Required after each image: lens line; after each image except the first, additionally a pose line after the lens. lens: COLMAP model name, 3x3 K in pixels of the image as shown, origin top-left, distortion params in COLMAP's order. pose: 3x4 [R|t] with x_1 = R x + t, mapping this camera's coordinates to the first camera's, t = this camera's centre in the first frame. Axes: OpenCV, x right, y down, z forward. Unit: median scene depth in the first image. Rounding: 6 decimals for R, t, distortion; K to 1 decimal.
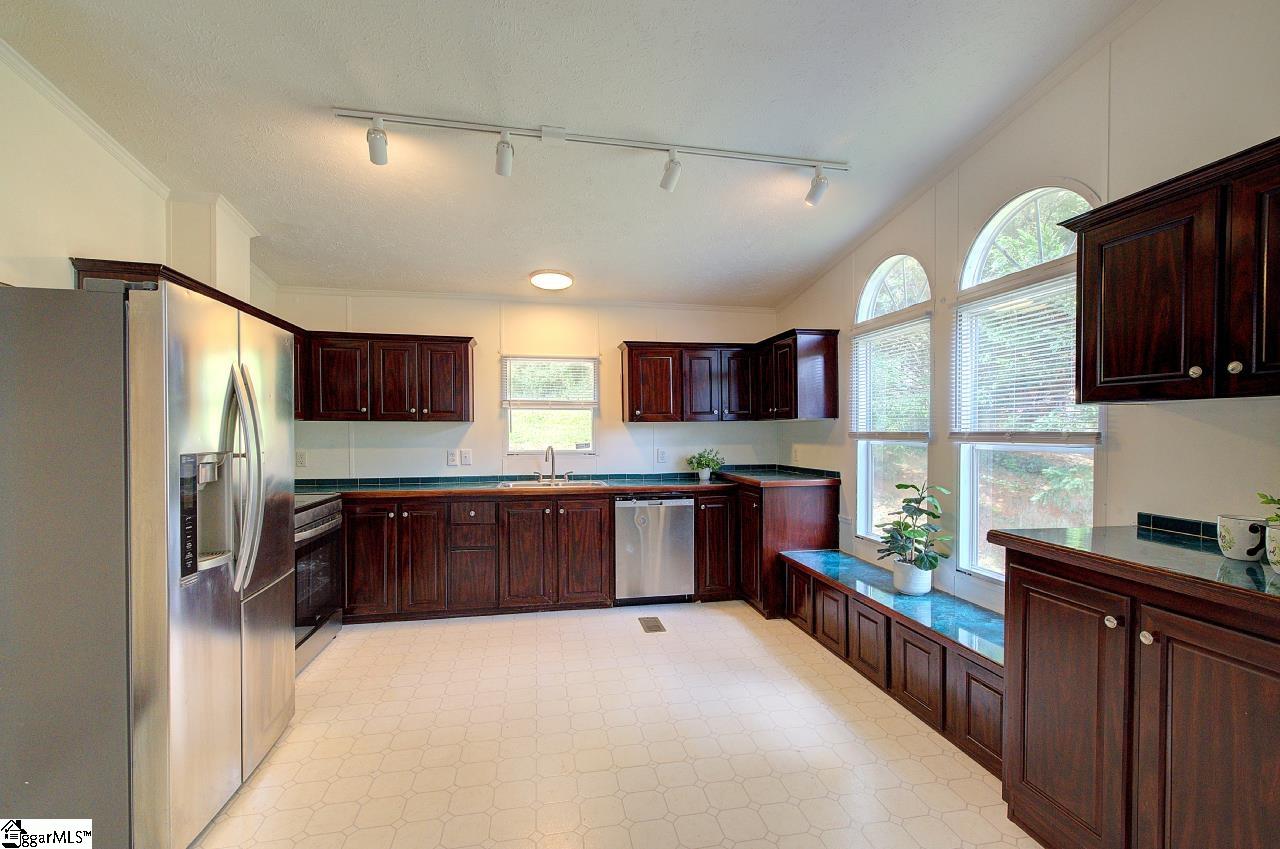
lens RADIAL K [[555.8, 0, 644.9], [0, 555.8, 437.7], [0, 0, 1]] dist [0.000043, 0.000144]
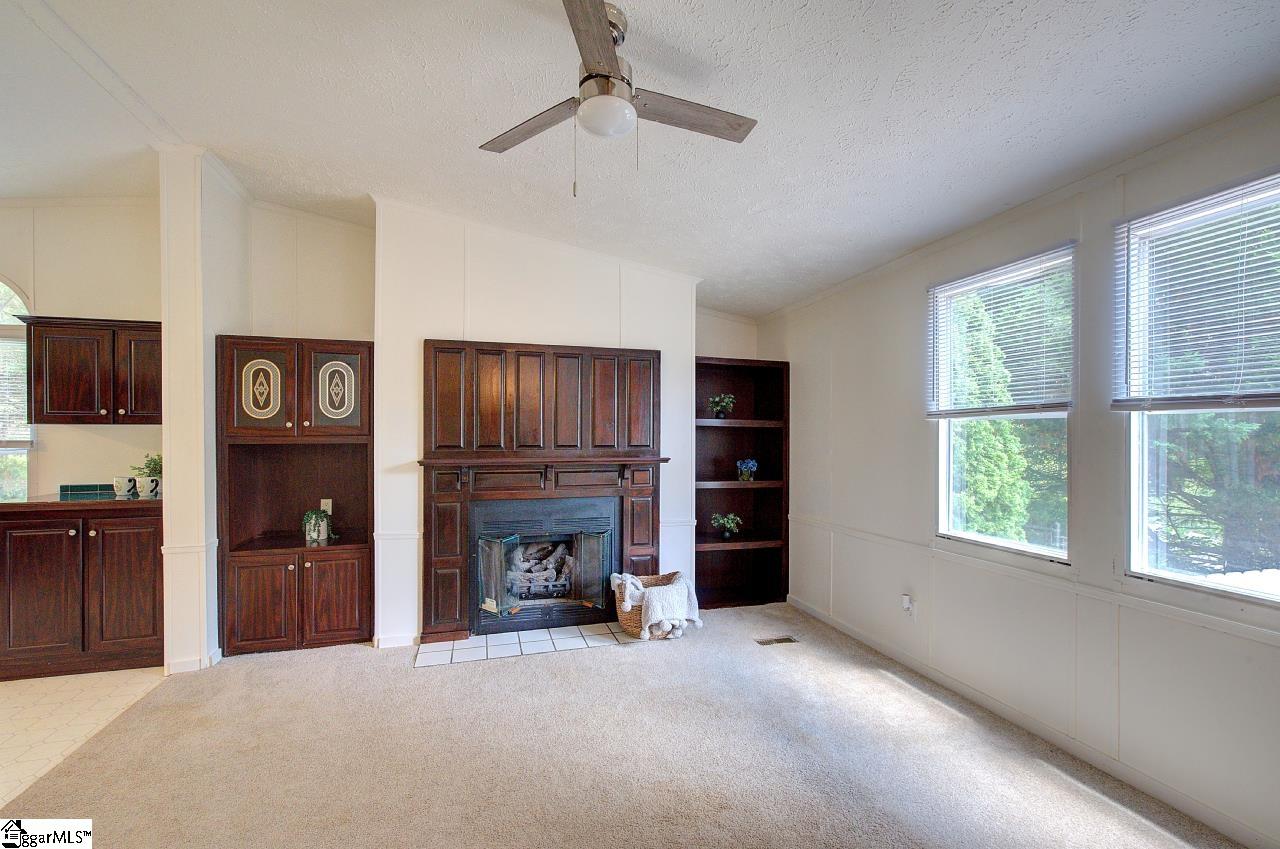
lens RADIAL K [[551.5, 0, 639.2], [0, 551.5, 437.5], [0, 0, 1]] dist [-0.001236, 0.000189]
pose [[-0.096193, -0.003593, 0.995356, -0.532685], [0.016650, 0.999848, 0.005219, 0.001803], [-0.995223, 0.017075, -0.096118, -0.343920]]
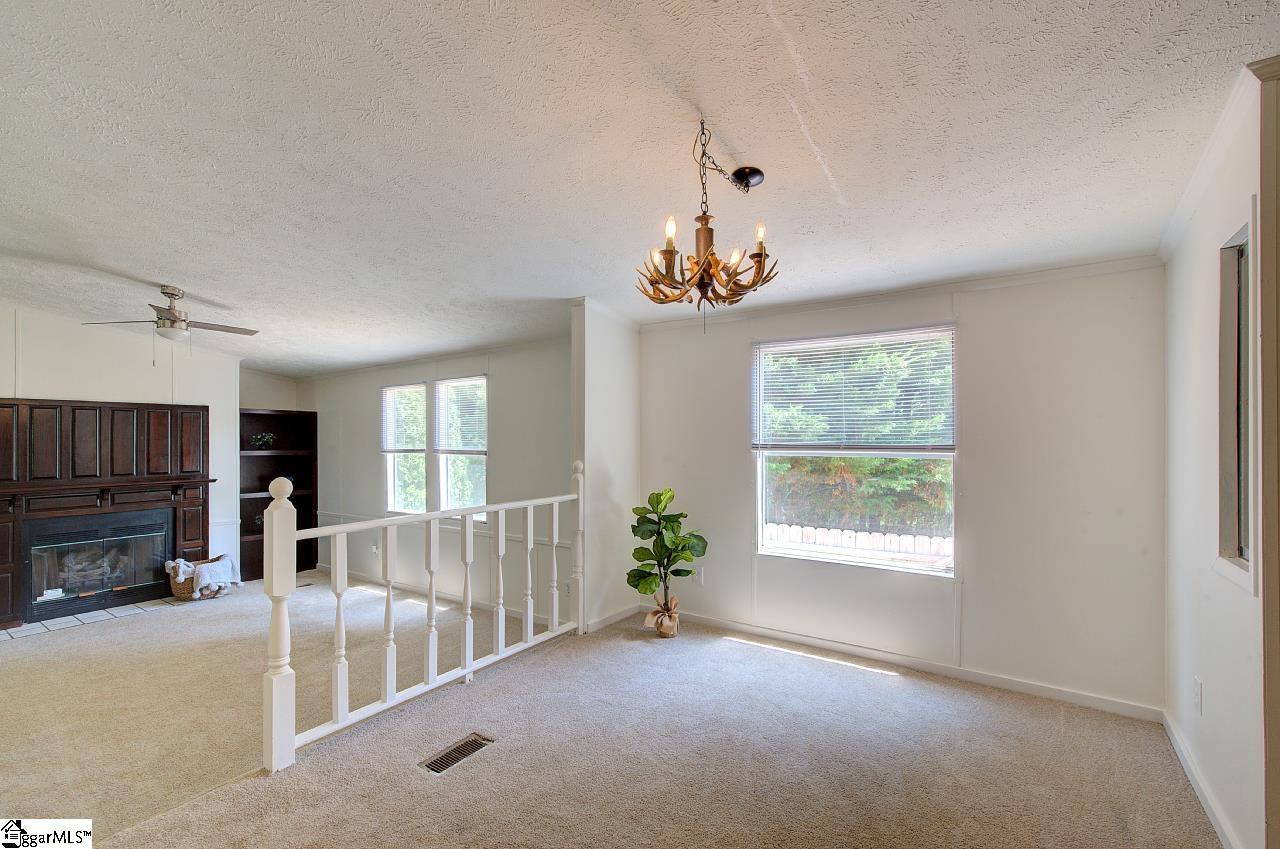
lens RADIAL K [[546.9, 0, 643.3], [0, 546.9, 439.2], [0, 0, 1]] dist [0.000081, -0.000276]
pose [[-0.708829, 0.003053, 0.705374, -1.357869], [0.017249, 0.999767, 0.013007, -0.058541], [-0.705170, 0.021387, -0.708716, -0.265773]]
